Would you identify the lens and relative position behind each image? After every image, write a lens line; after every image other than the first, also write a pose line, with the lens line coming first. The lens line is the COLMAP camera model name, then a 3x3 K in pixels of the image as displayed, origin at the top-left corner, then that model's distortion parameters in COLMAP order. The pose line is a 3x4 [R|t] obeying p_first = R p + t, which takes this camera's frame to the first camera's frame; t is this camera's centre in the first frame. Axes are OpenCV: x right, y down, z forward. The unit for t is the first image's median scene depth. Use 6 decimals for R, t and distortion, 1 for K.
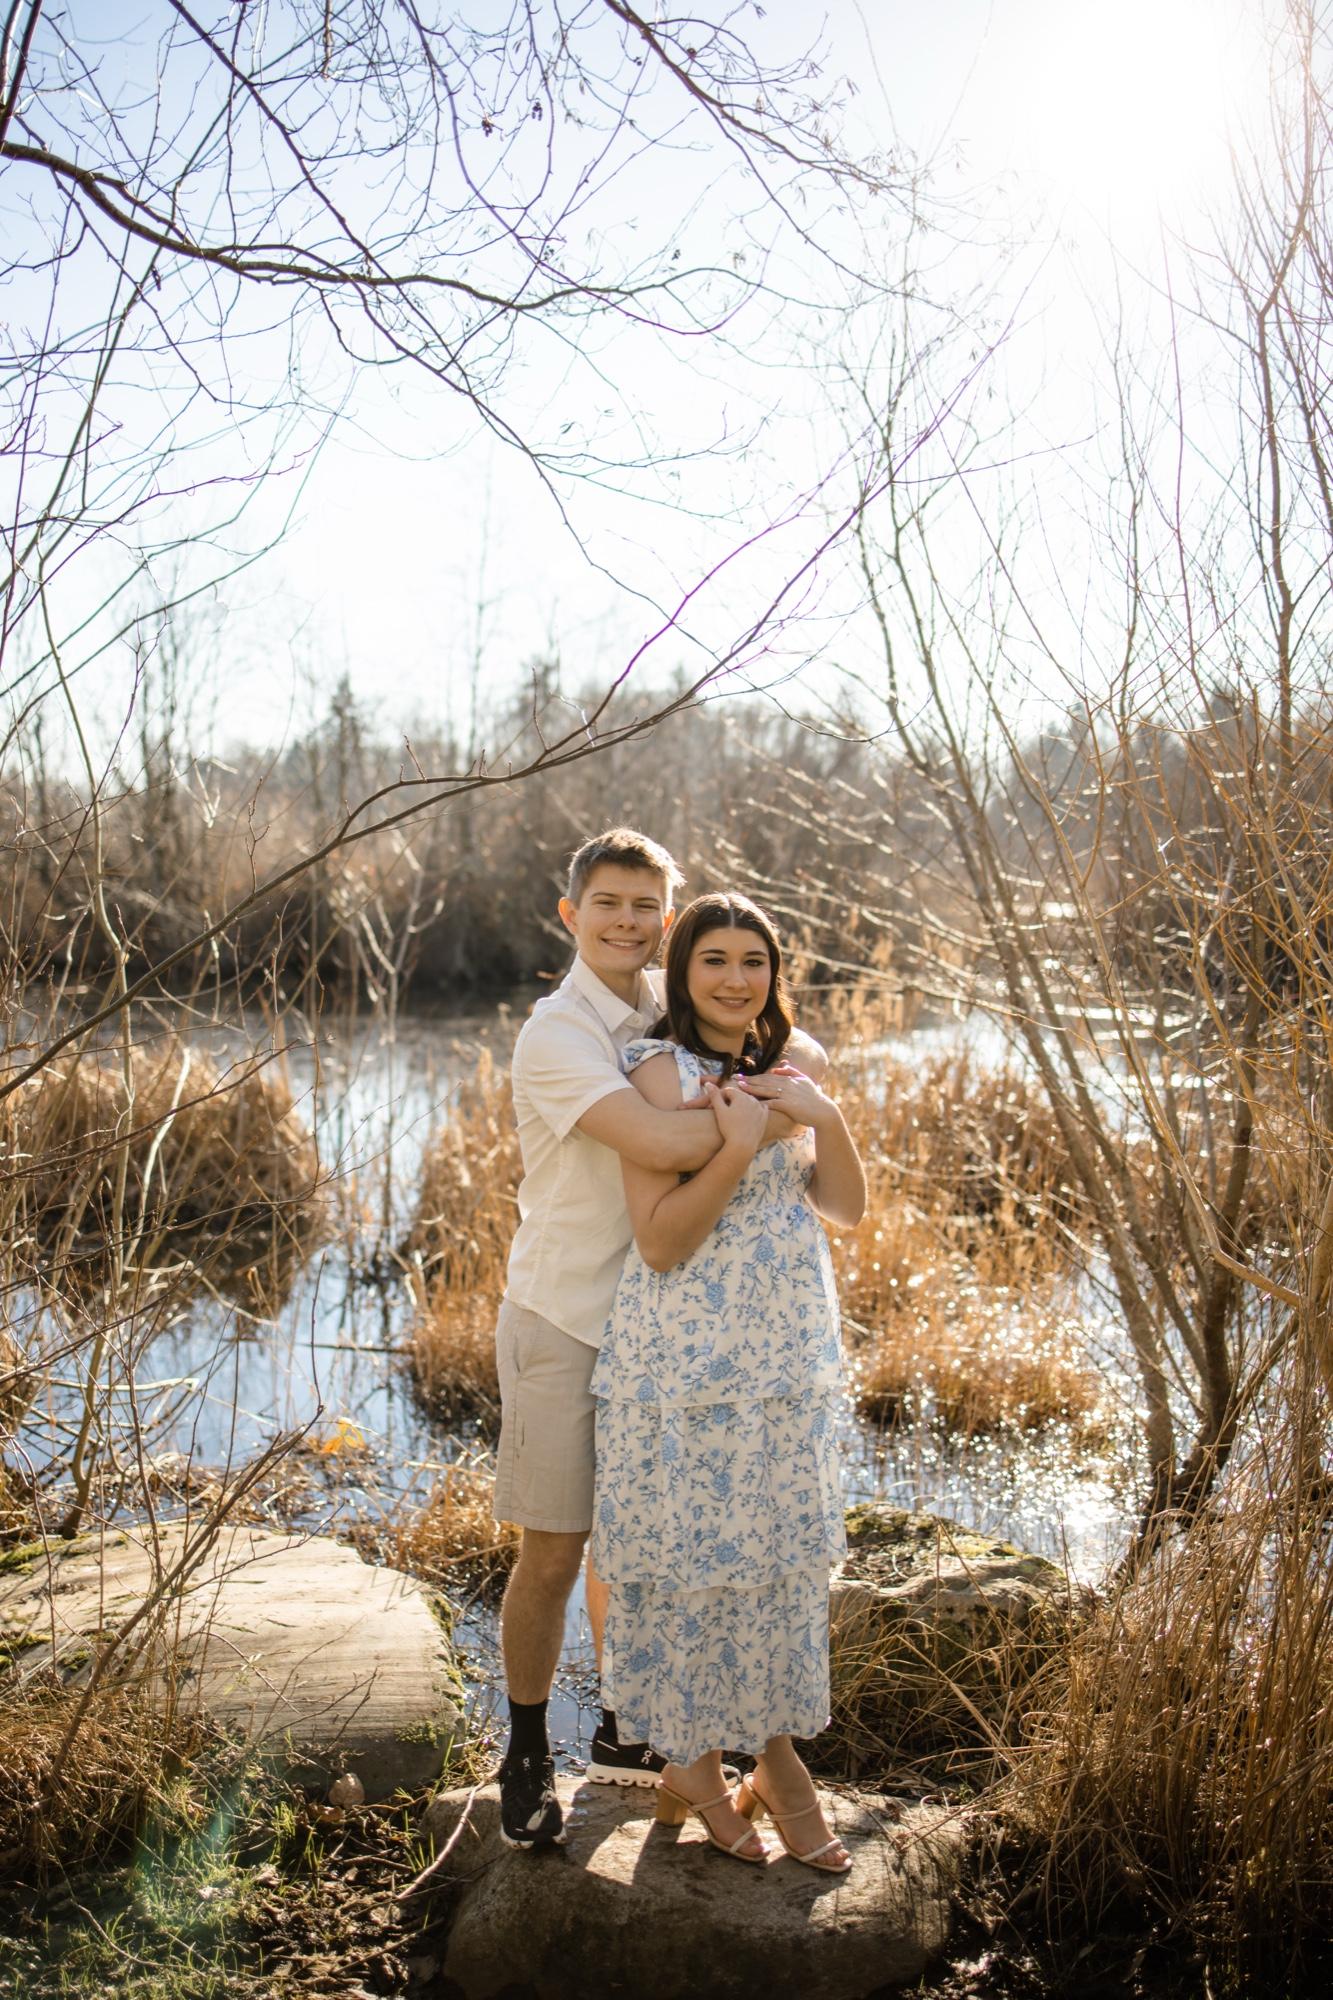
lens RADIAL K [[1983.0, 0, 677.6], [0, 1983.0, 994.1], [0, 0, 1]] dist [-0.086179, 0.000000]
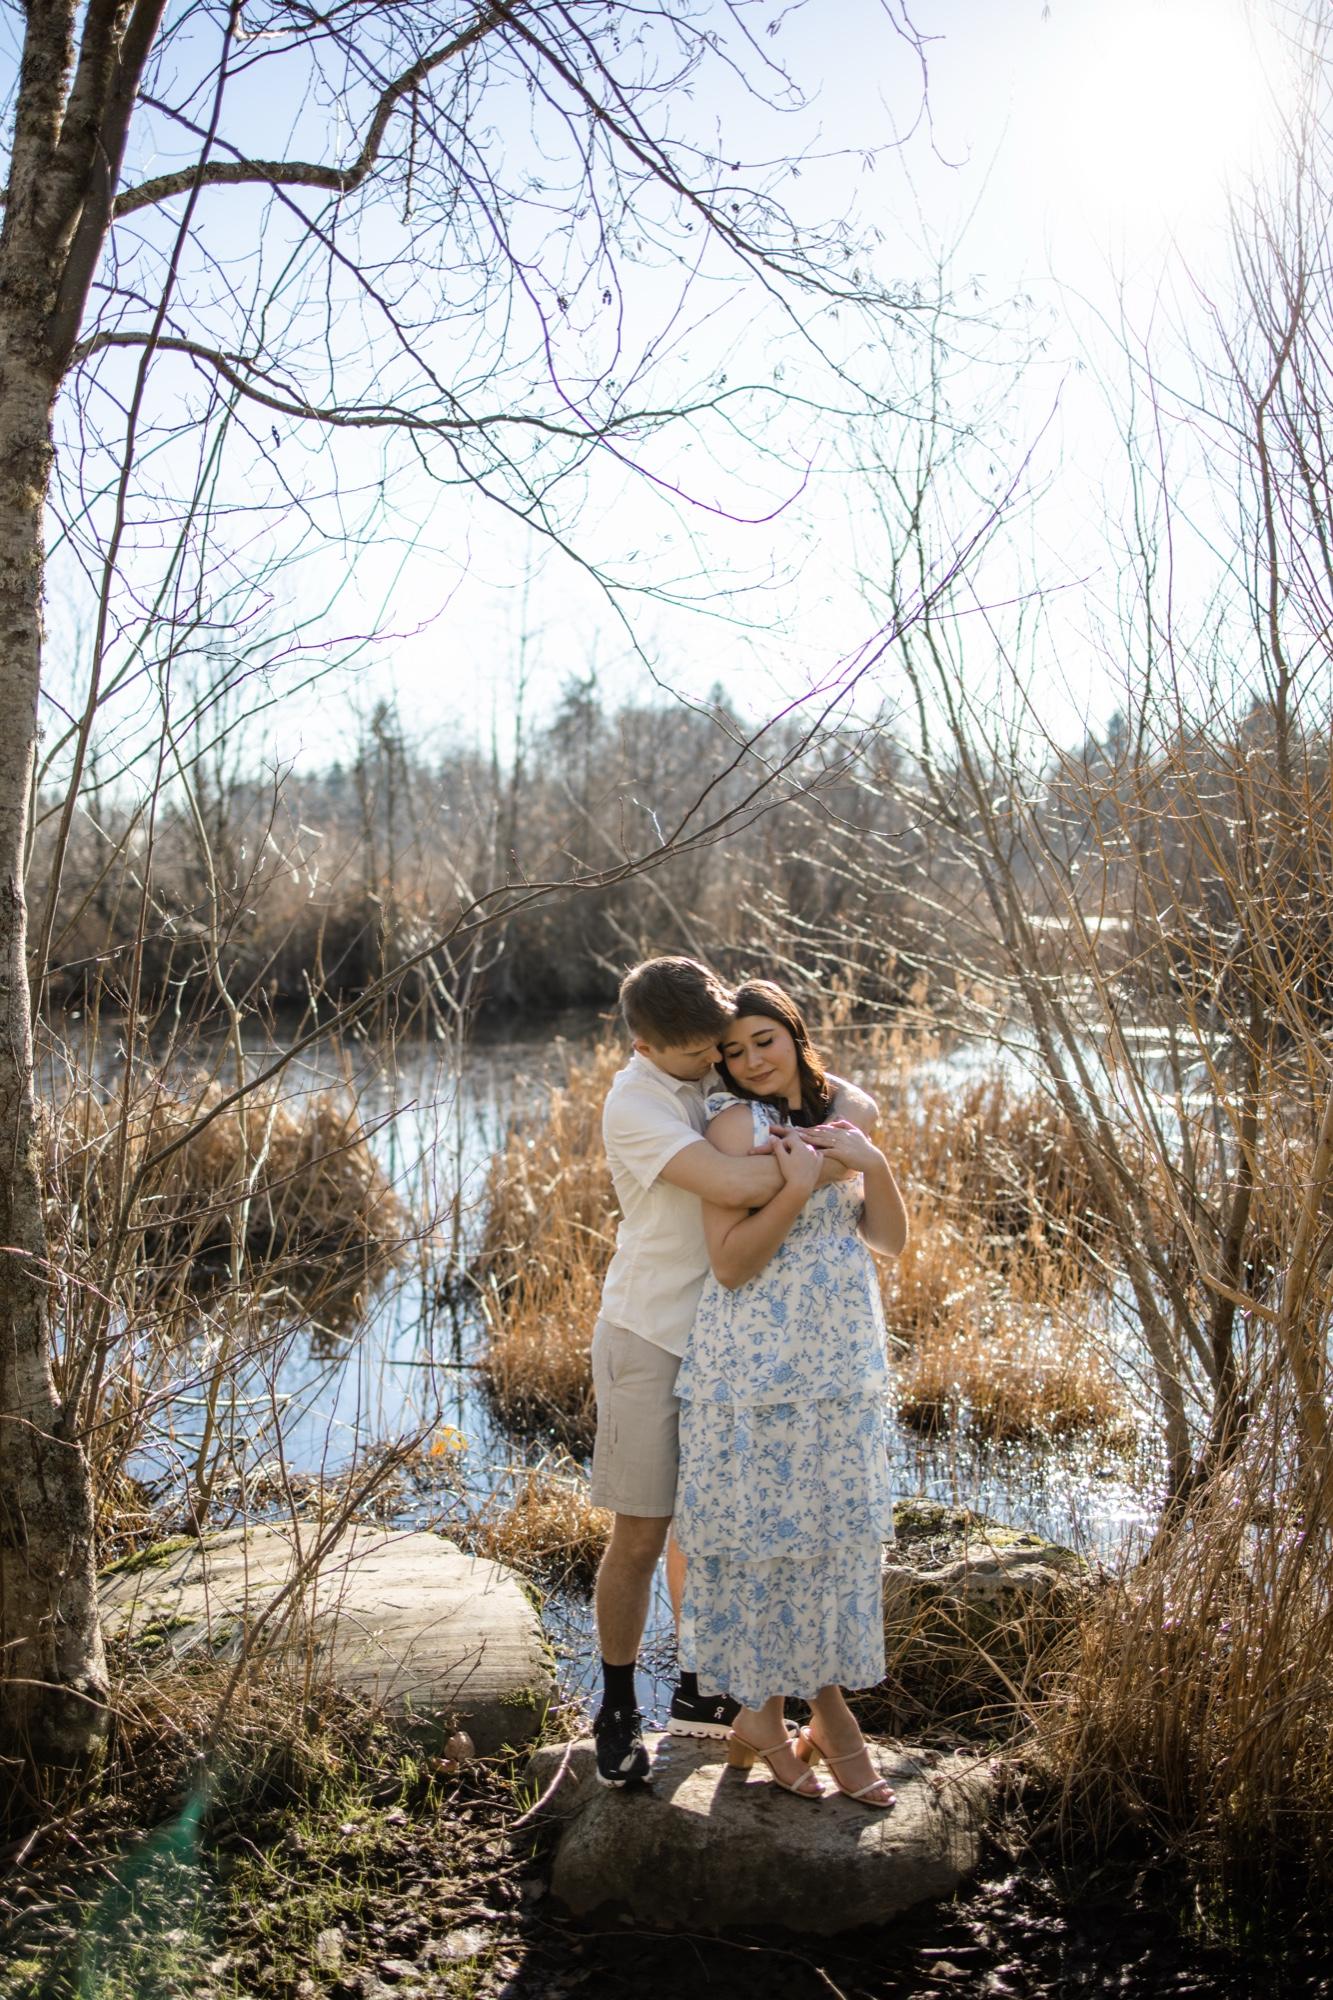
lens RADIAL K [[1983.0, 0, 671.2], [0, 1983.0, 991.9], [0, 0, 1]] dist [-0.086179, 0.000000]
pose [[0.999646, -0.011490, -0.024007, -0.008266], [0.011290, 0.999901, -0.008449, -0.022834], [0.024102, 0.008175, 0.999676, -0.128218]]
